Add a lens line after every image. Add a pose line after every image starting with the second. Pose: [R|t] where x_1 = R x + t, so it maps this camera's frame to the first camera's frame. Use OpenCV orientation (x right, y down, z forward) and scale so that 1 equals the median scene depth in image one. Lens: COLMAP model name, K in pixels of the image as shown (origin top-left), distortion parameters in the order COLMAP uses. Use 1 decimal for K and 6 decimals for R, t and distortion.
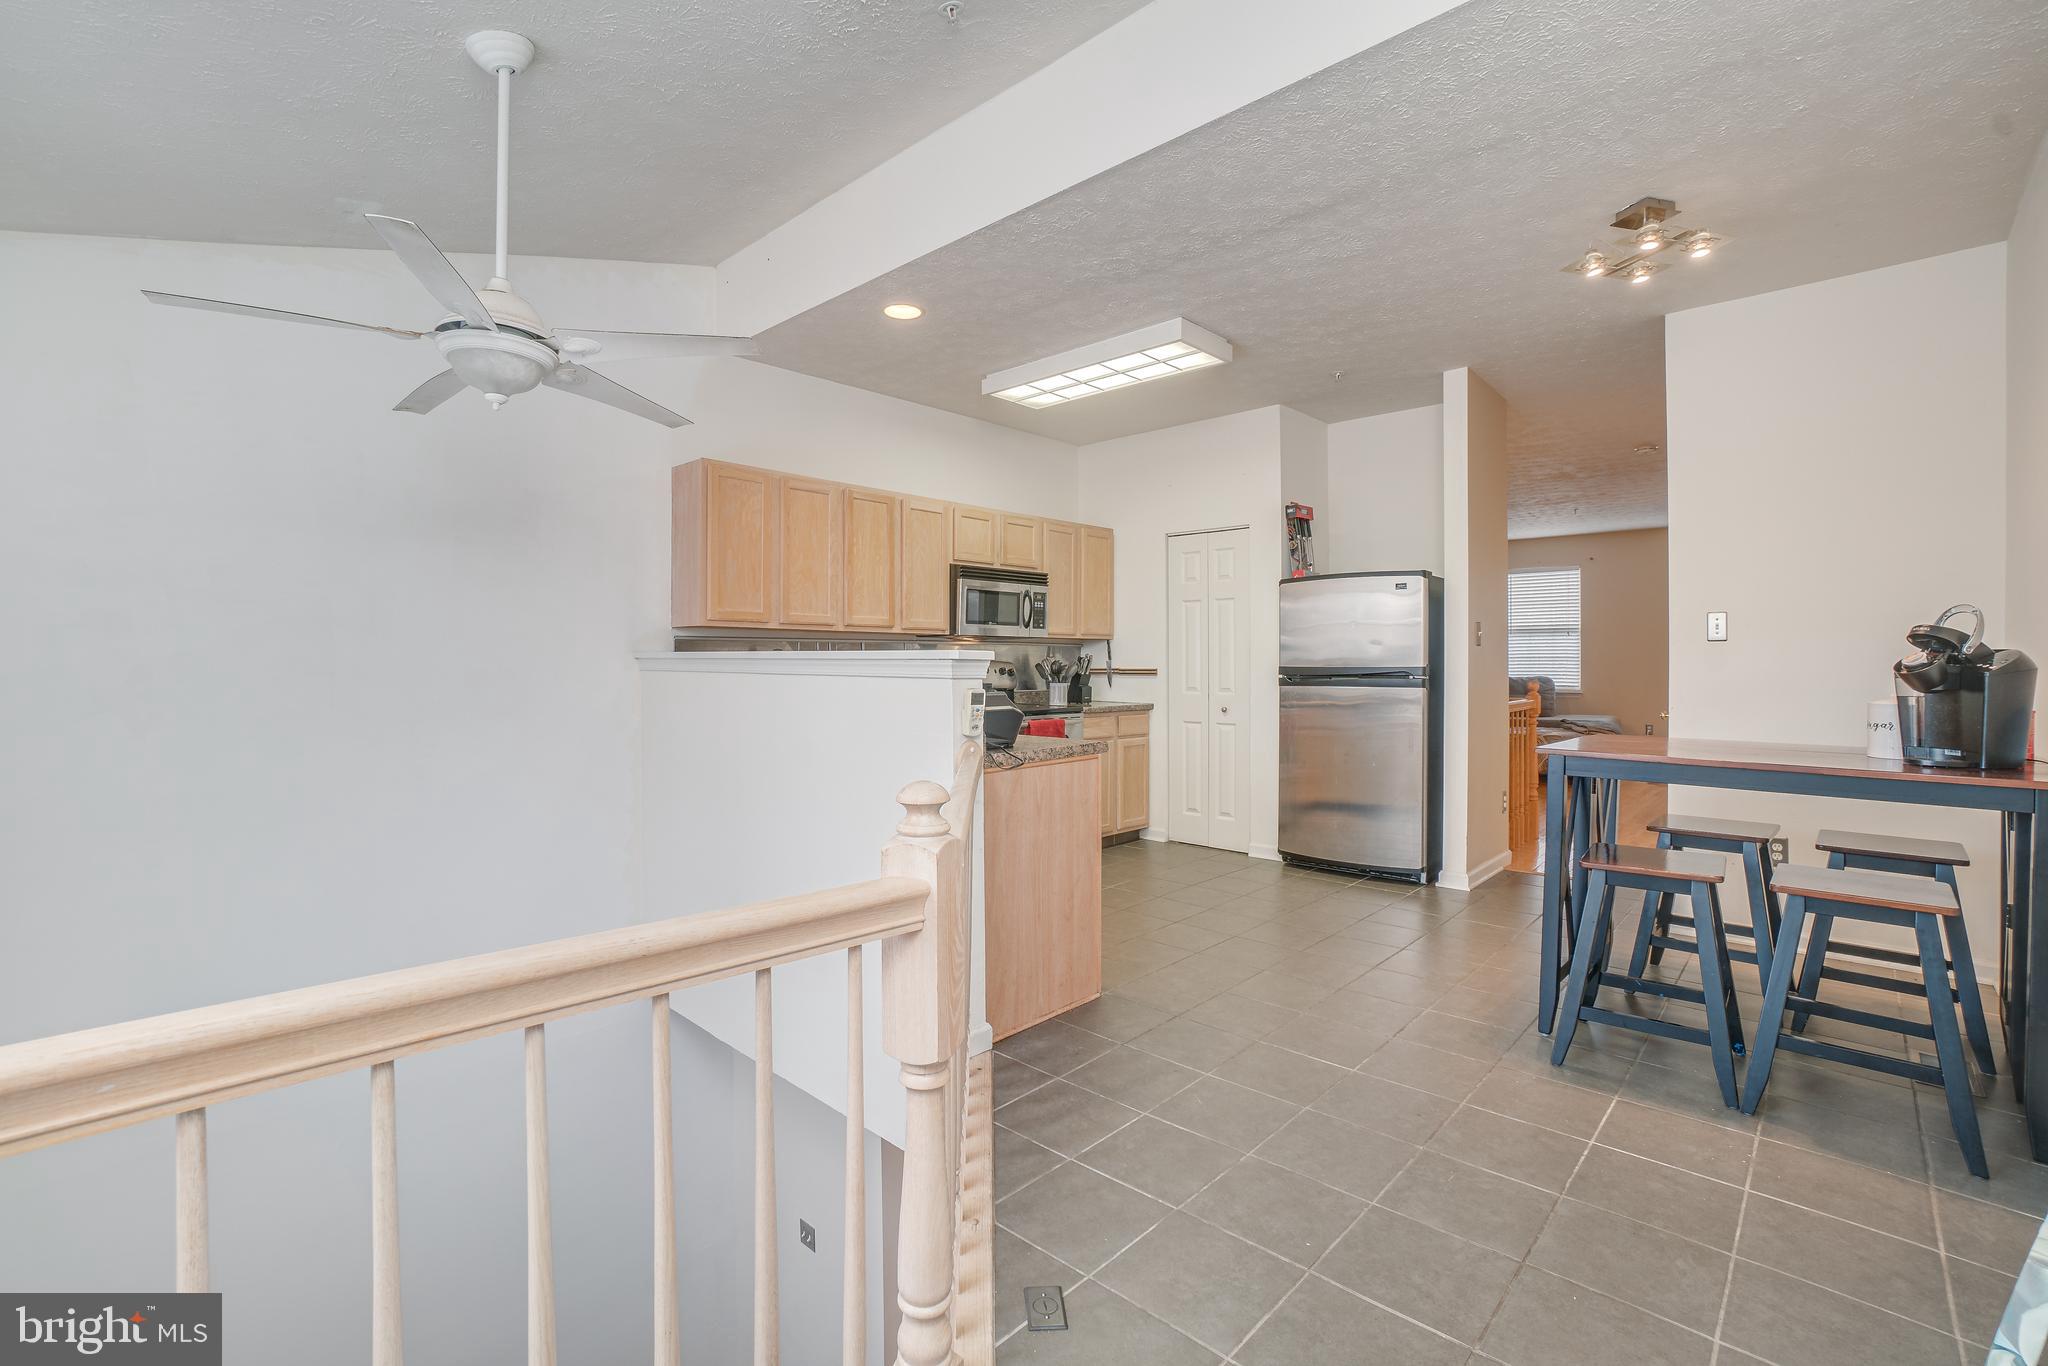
lens RADIAL K [[928.4, 0, 1016.3], [0, 928.4, 670.2], [0, 0, 1]] dist [-0.049340, 0.016172]
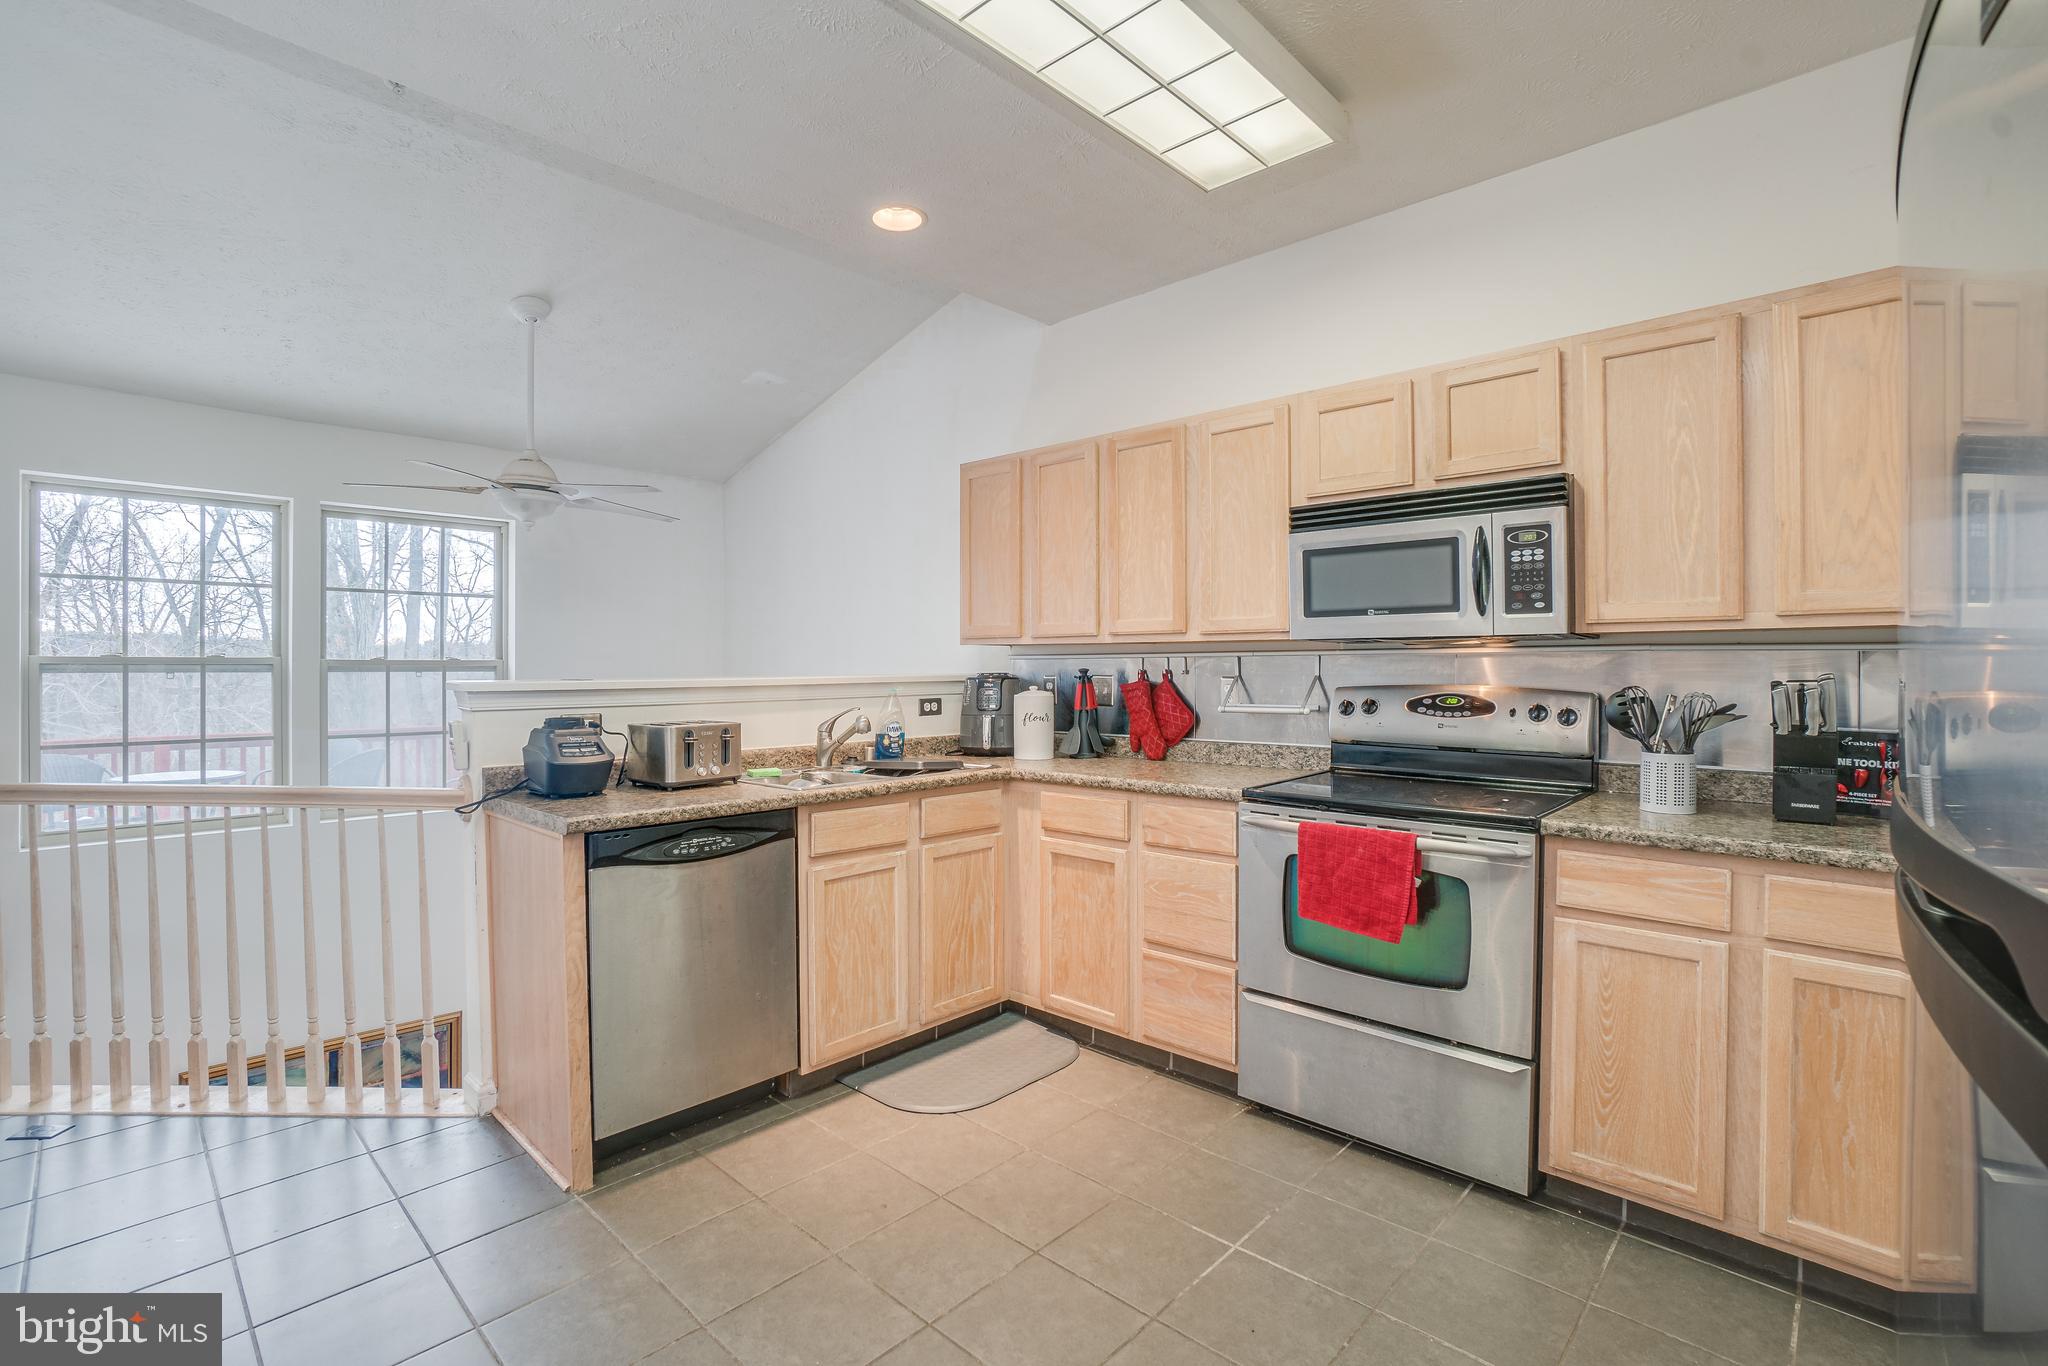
lens RADIAL K [[928.4, 0, 1012.5], [0, 928.4, 669.9], [0, 0, 1]] dist [-0.049340, 0.016172]
pose [[-0.006057, 0.003397, -0.999976, 0.470619], [-0.006247, 0.999975, 0.003435, -0.021464], [0.999962, 0.006268, -0.006035, 0.841385]]
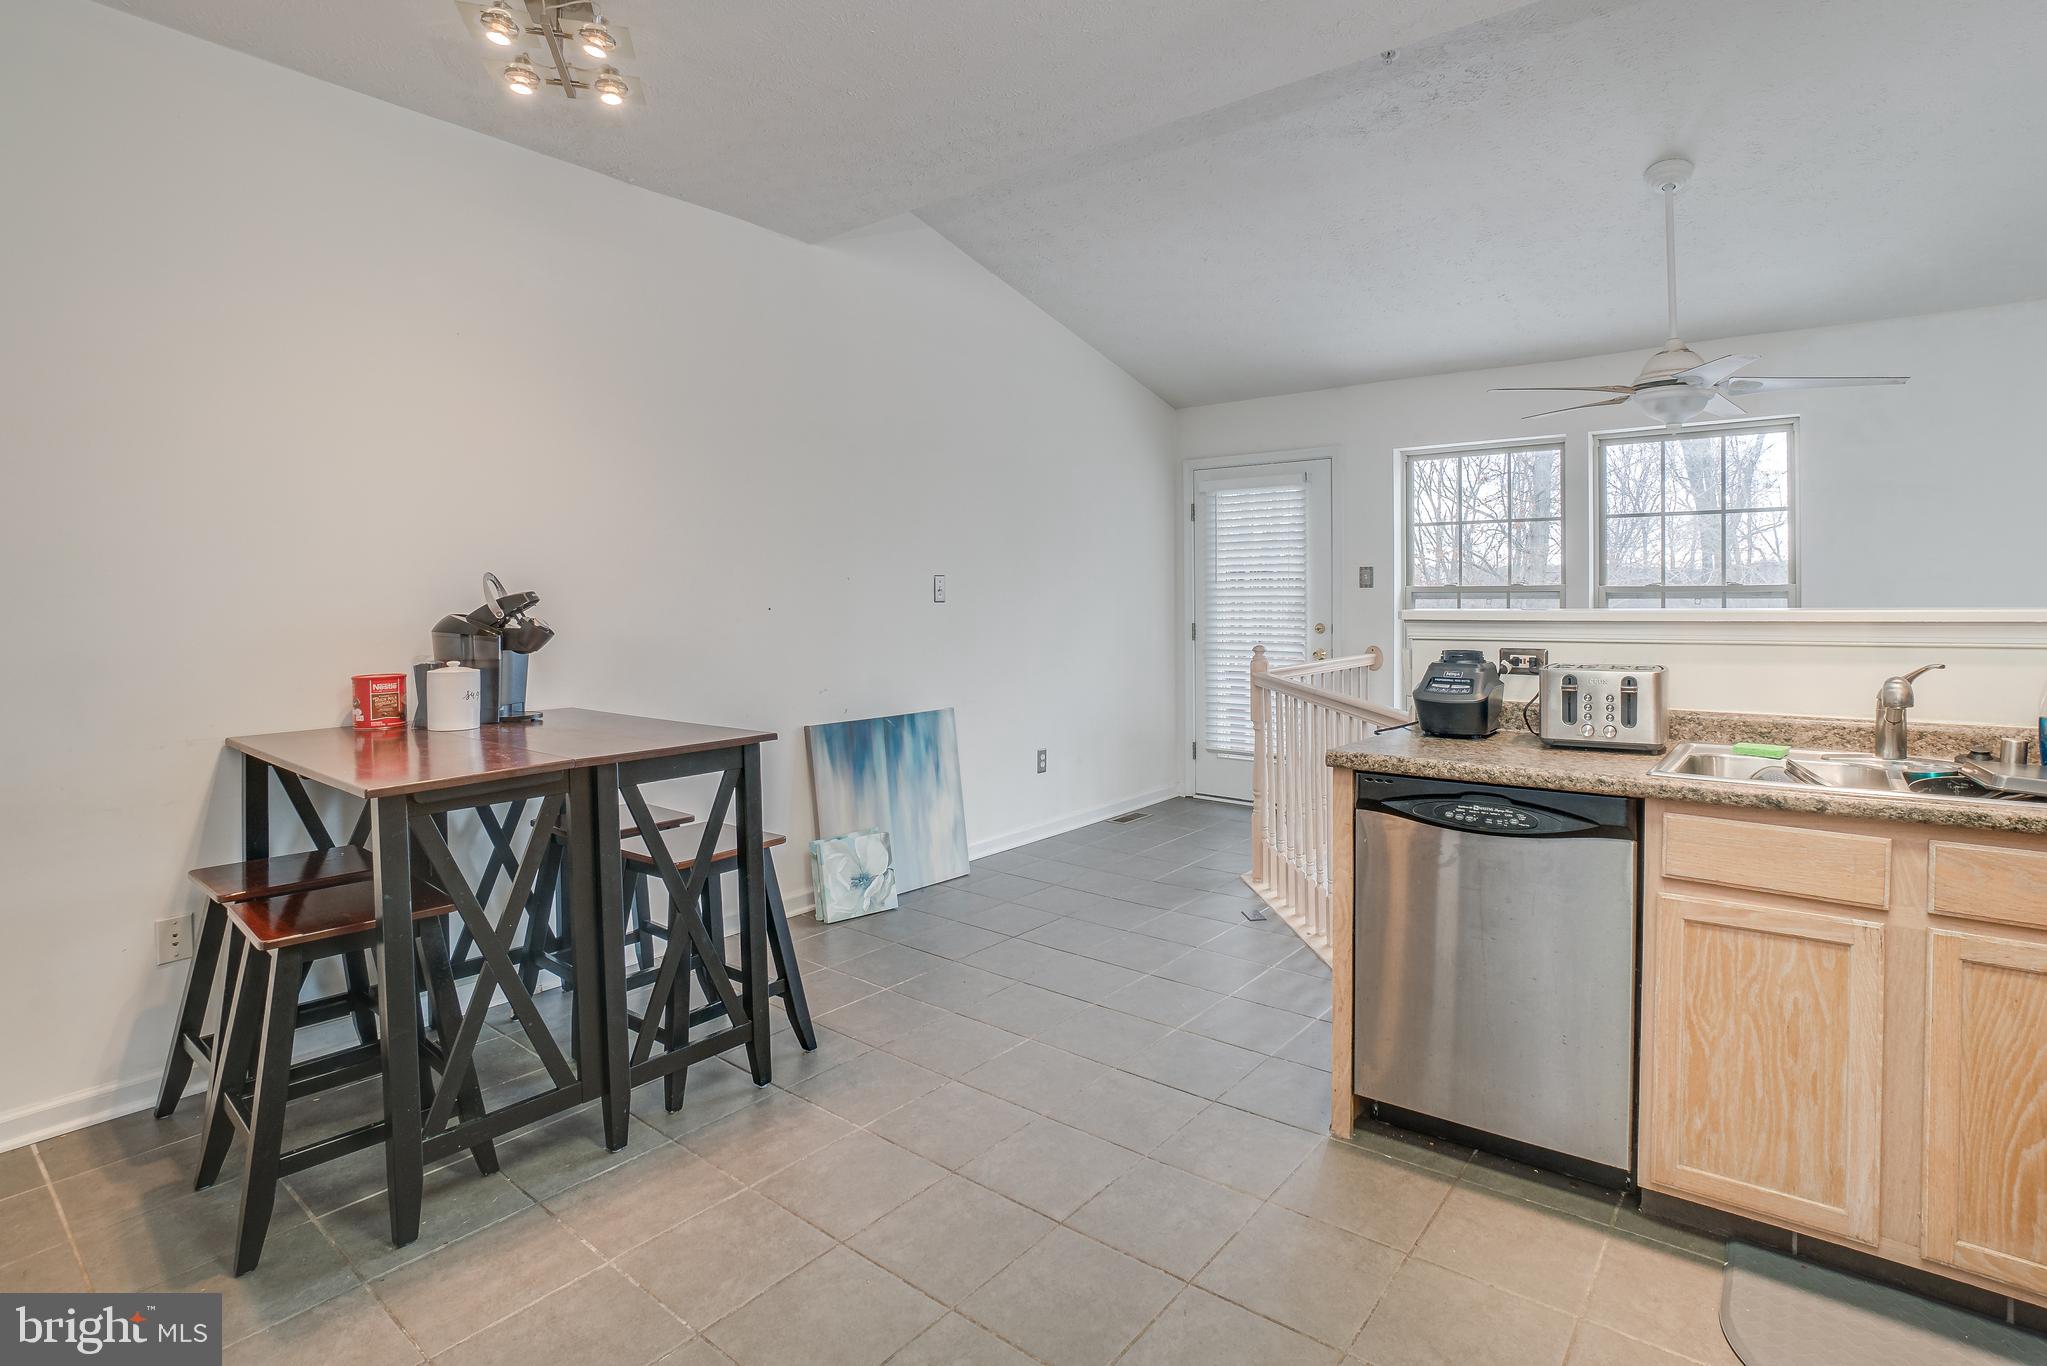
lens RADIAL K [[995.8, 0, 1118.8], [0, 995.8, 611.4], [0, 0, 1]] dist [-0.035485, 0.004472]
pose [[-0.990219, 0.007182, -0.139340, 0.211869], [0.004122, 0.999744, 0.022240, -0.023384], [0.139464, 0.021448, -0.989995, 1.059313]]
